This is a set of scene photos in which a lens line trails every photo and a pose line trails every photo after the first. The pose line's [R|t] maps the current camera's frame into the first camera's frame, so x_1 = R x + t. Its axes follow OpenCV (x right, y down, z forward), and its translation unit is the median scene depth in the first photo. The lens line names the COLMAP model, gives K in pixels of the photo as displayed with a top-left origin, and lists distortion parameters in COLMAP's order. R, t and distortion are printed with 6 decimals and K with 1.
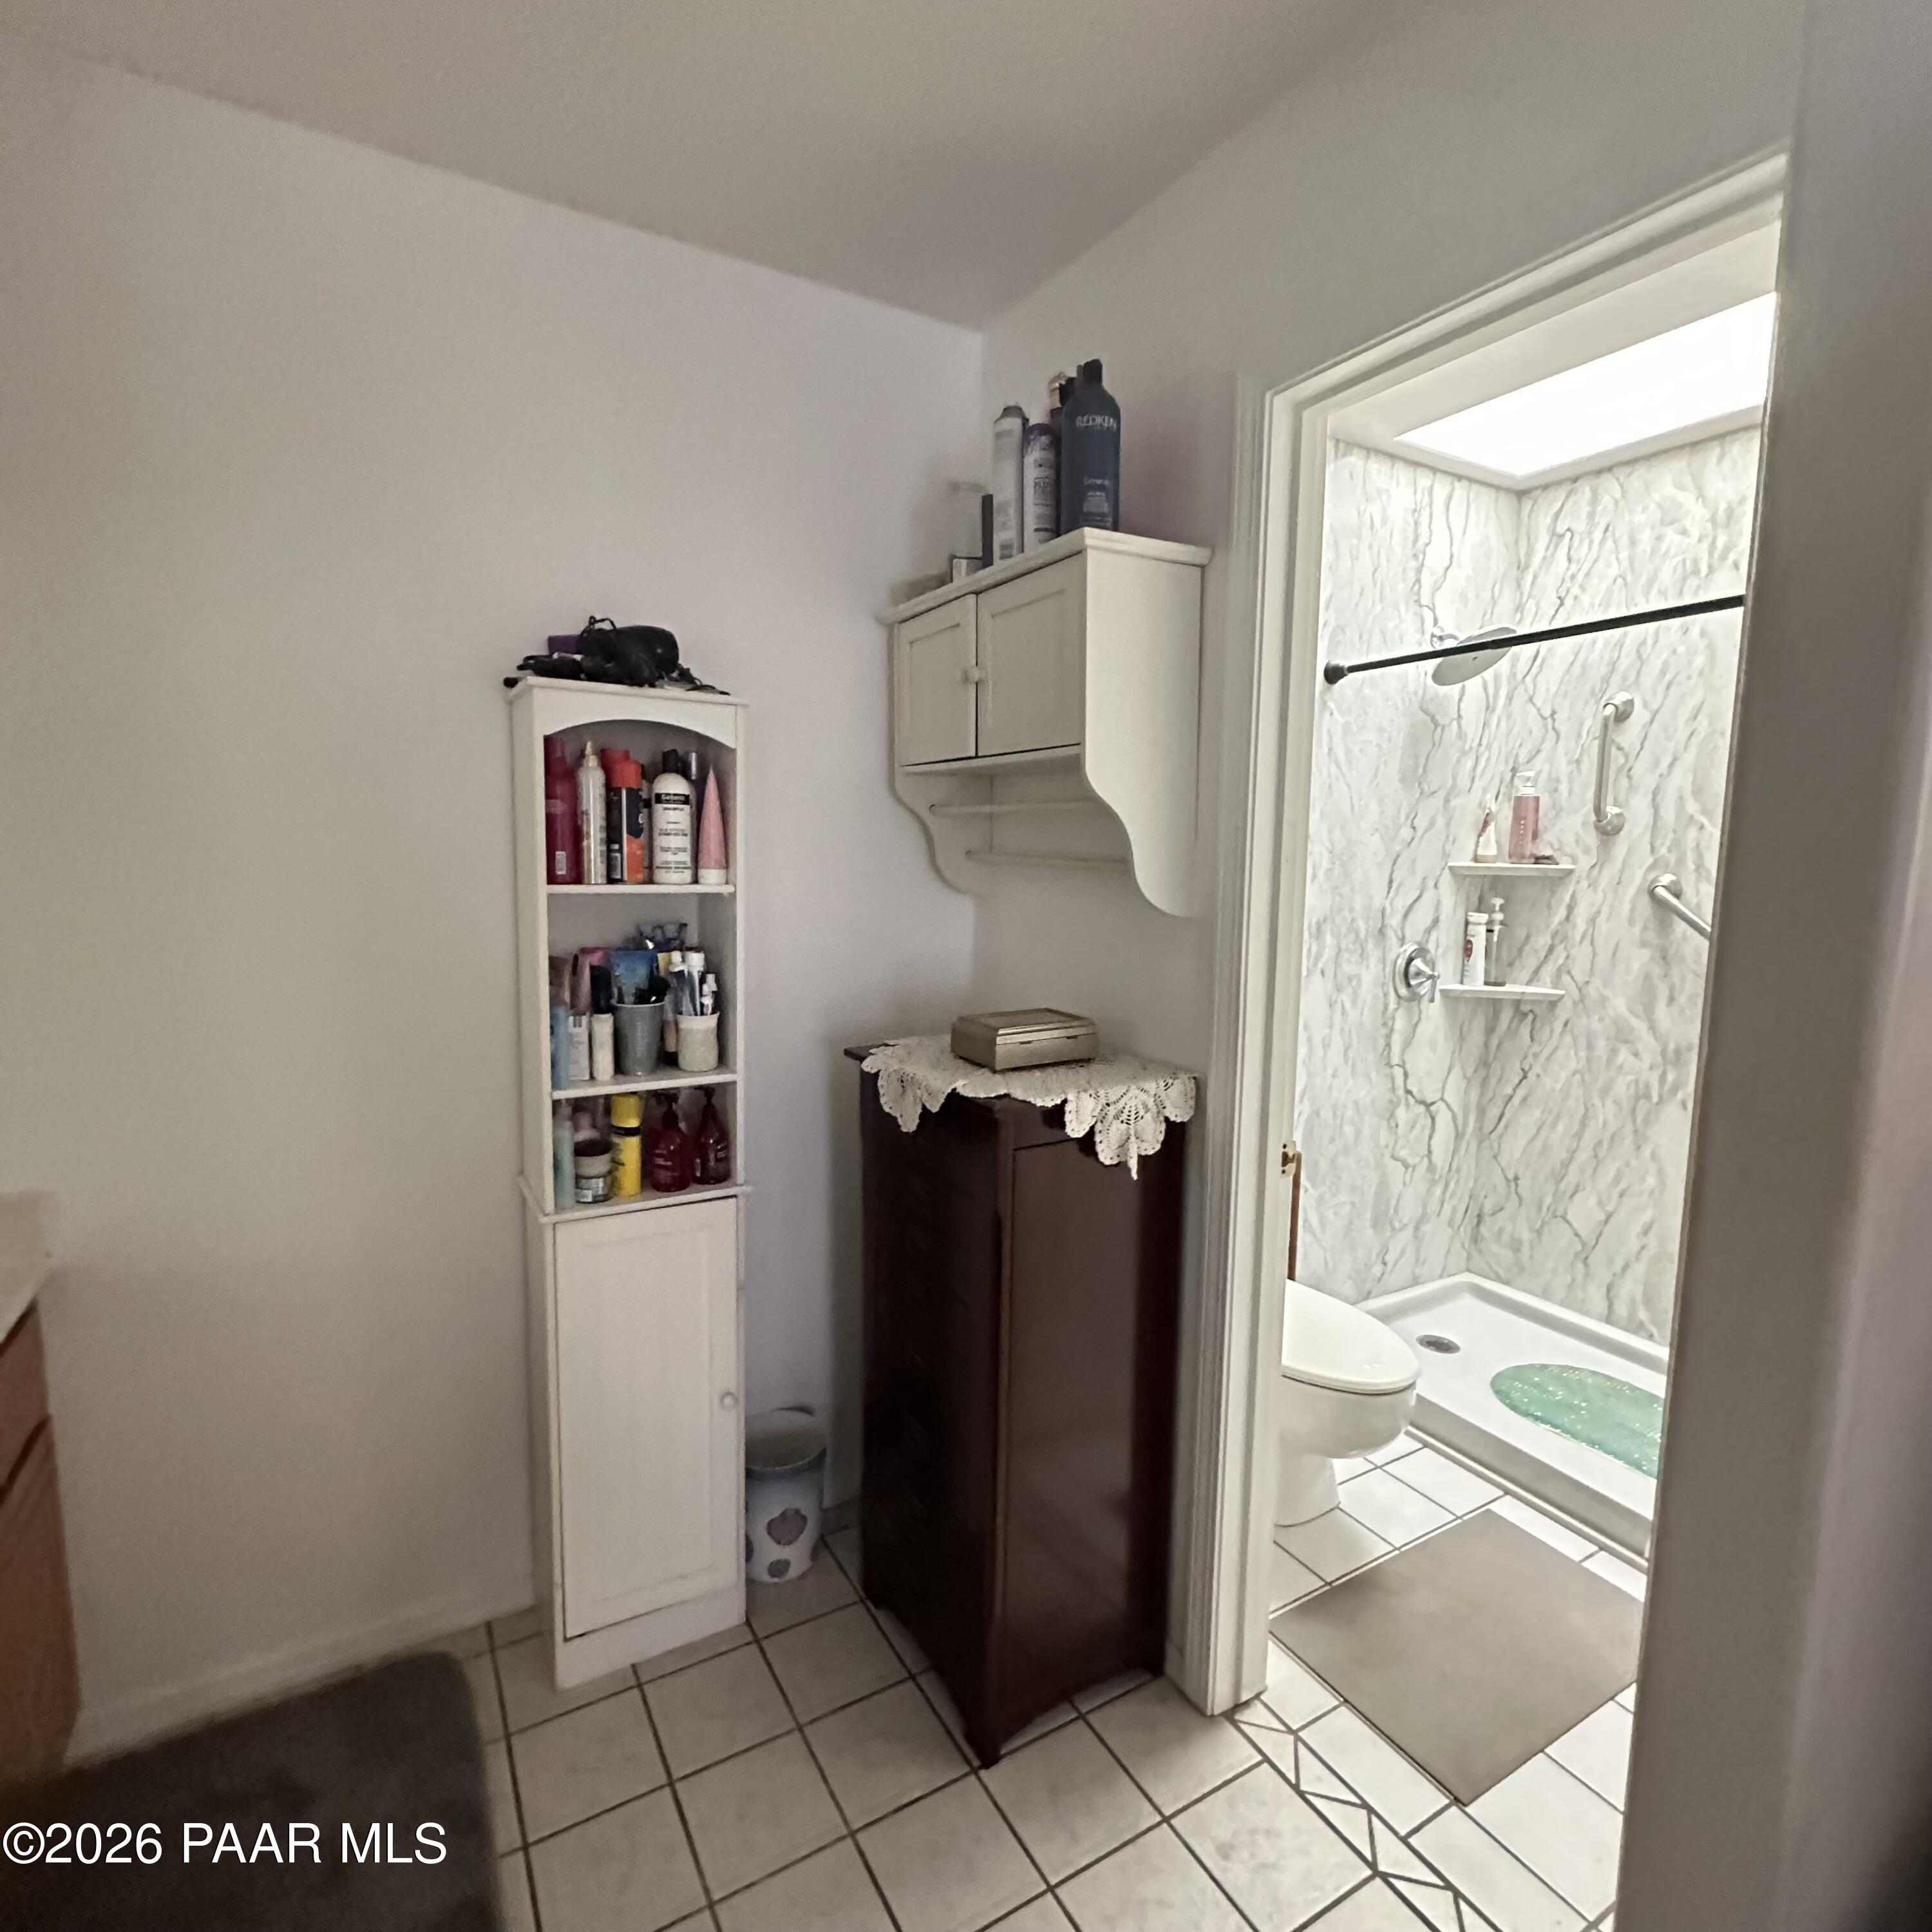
lens RADIAL K [[1029.7, 0, 961.8], [0, 1029.7, 961.3], [0, 0, 1]] dist [-0.003655, 0.000049]
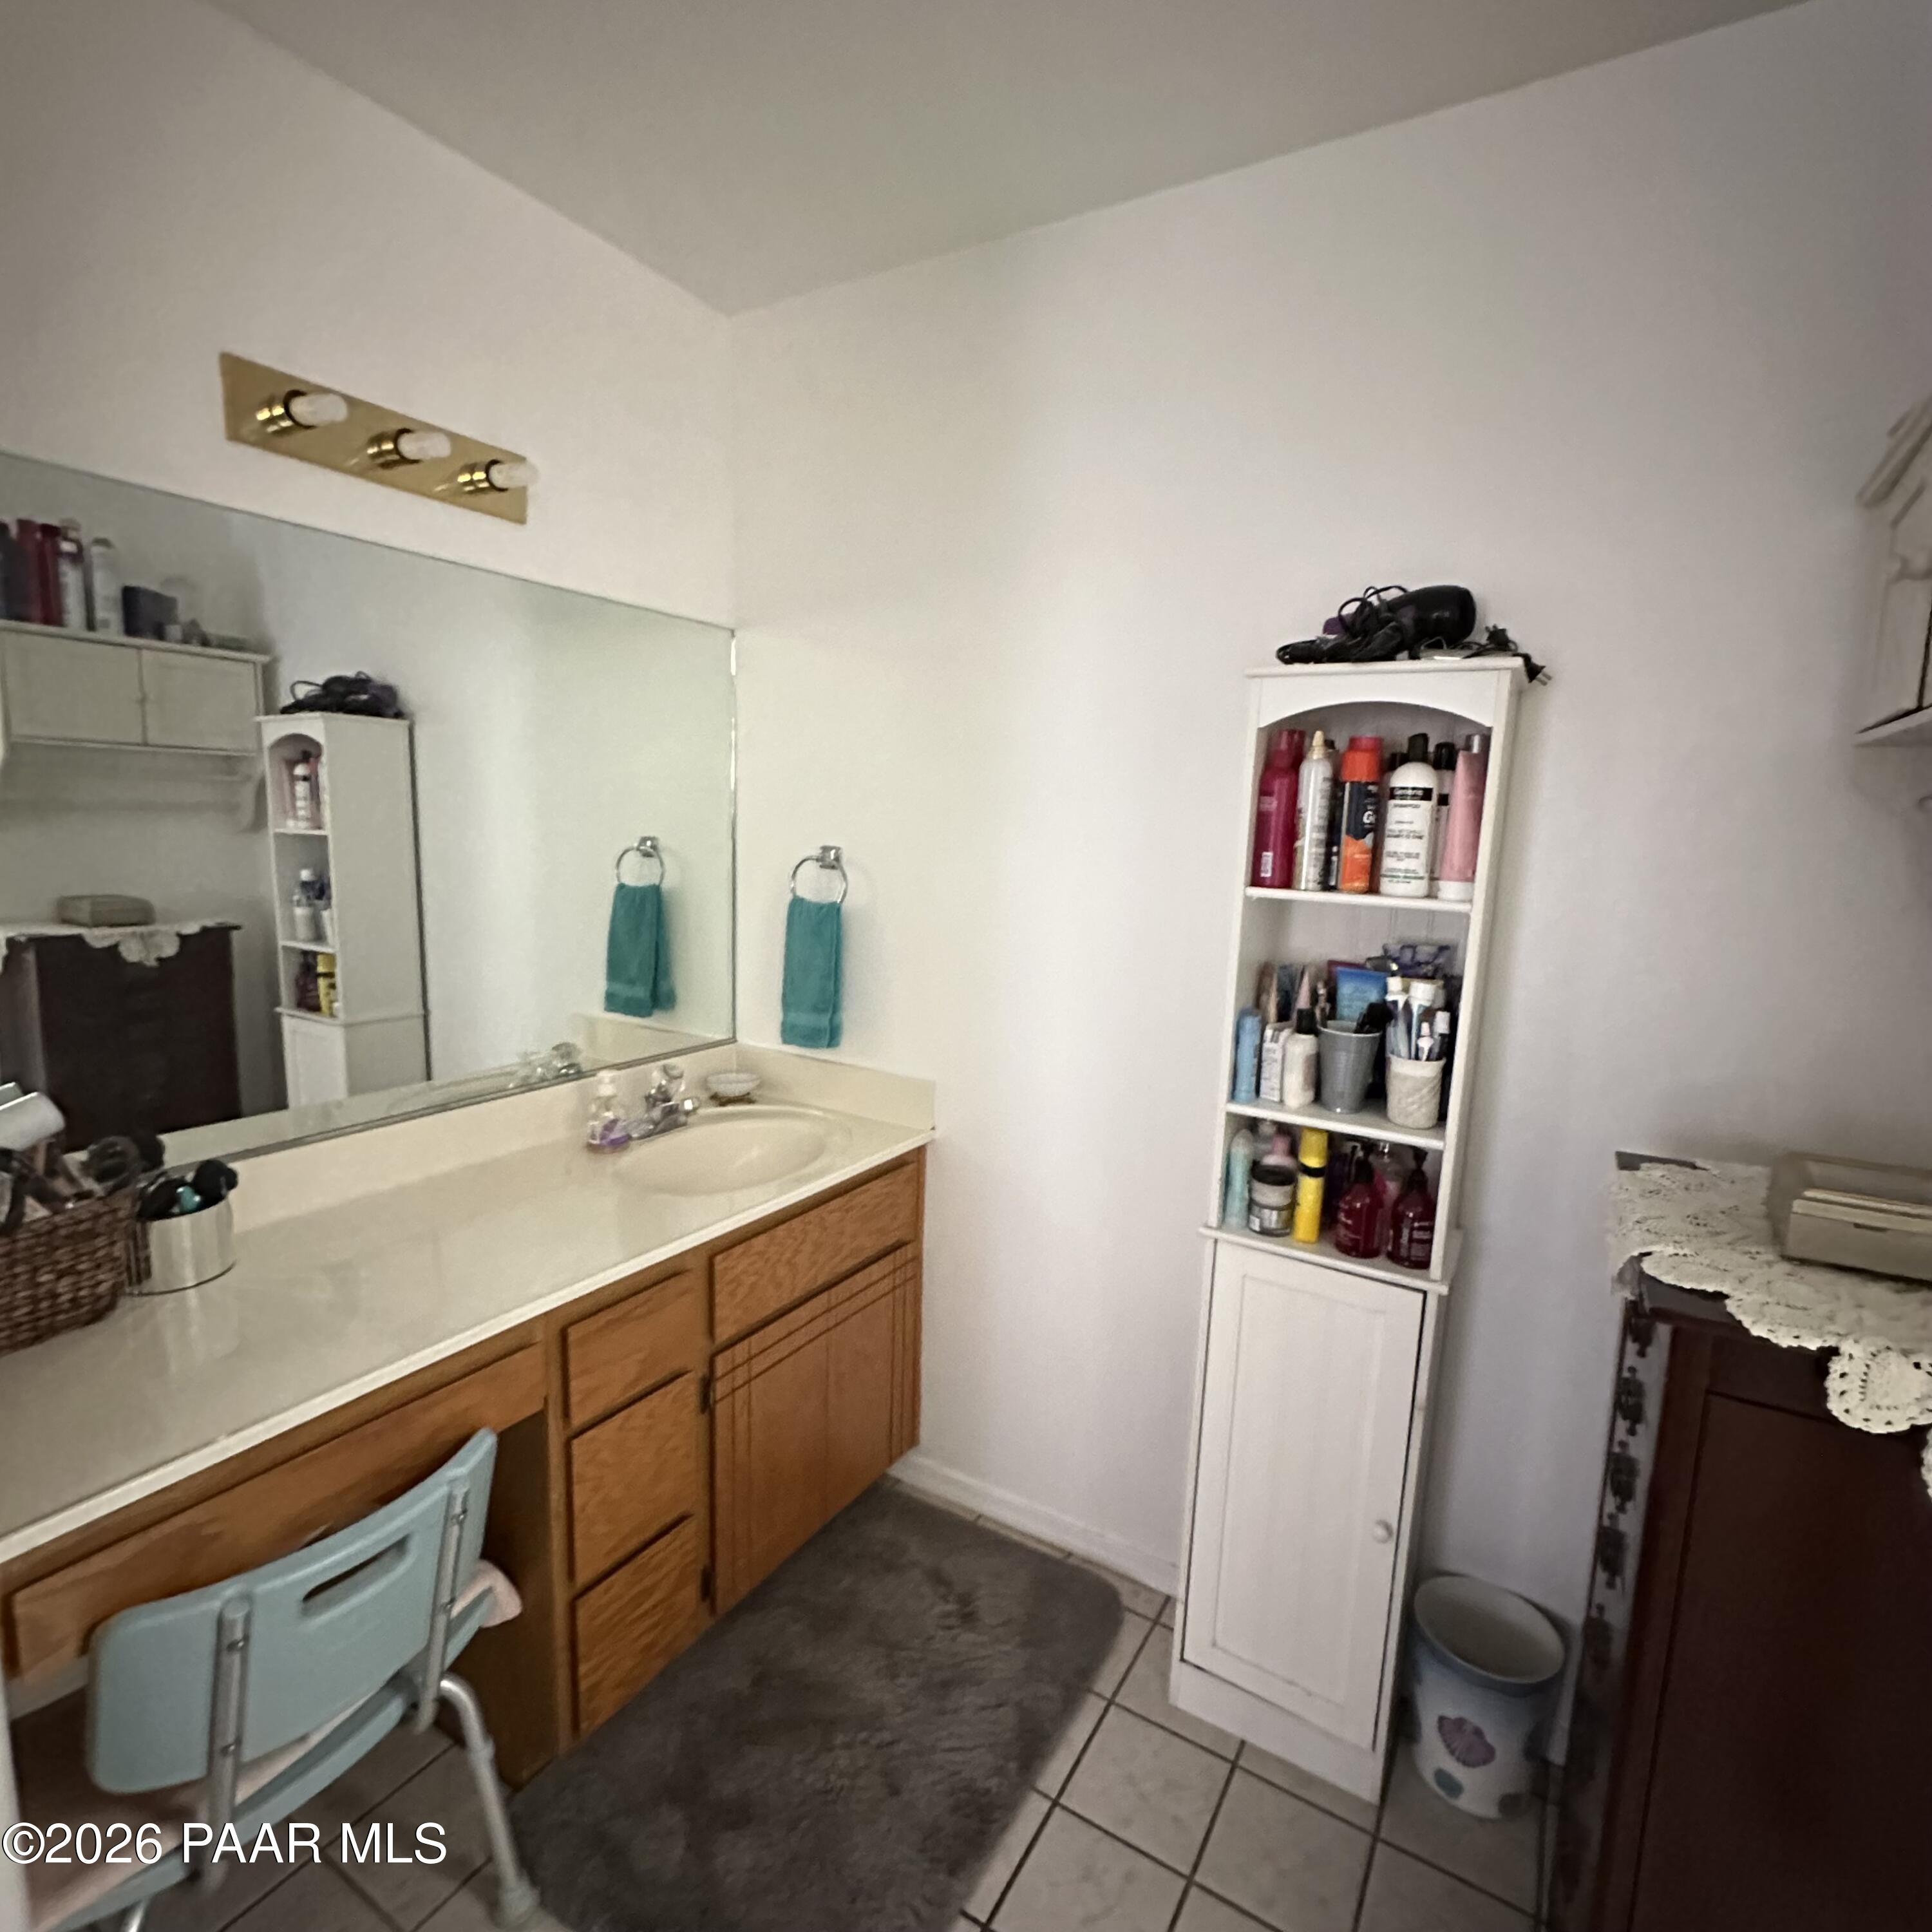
lens RADIAL K [[1029.7, 0, 961.8], [0, 1029.7, 961.3], [0, 0, 1]] dist [-0.003655, 0.000049]
pose [[0.472664, 0.122947, -0.872624, 0.284459], [-0.123340, 0.989703, 0.072635, -0.040216], [0.872569, 0.073298, 0.482961, 0.296984]]
